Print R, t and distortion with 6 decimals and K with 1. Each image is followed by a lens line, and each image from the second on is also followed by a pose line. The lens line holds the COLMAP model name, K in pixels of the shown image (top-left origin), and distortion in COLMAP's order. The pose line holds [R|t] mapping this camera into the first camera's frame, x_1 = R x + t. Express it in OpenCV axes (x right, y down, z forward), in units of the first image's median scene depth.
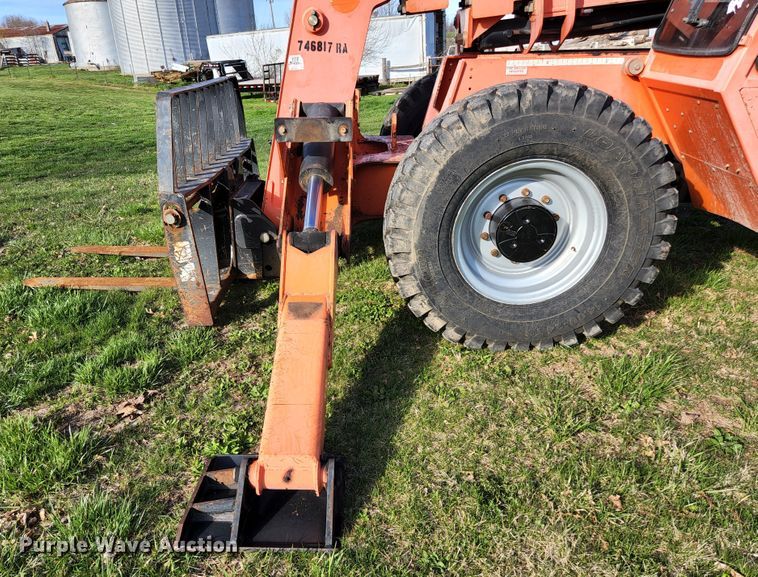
lens RADIAL K [[527.3, 0, 349.9], [0, 527.3, 308.6], [0, 0, 1]] dist [0.076382, -0.065799]
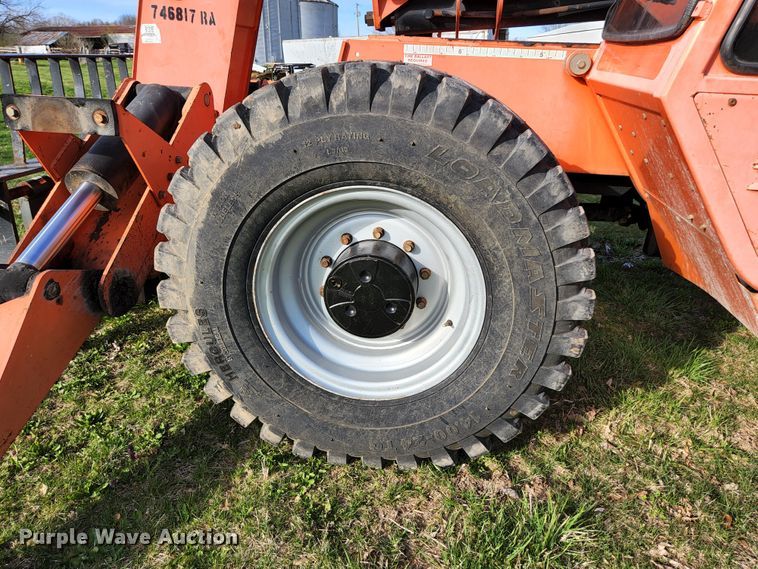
lens RADIAL K [[514.6, 0, 377.0], [0, 514.6, 282.8], [0, 0, 1]] dist [0.072706, -0.071561]
pose [[0.995829, 0.080171, -0.043566, 0.359024], [-0.082070, 0.995669, -0.043685, -0.128118], [0.039875, 0.047078, 0.998095, 0.363887]]
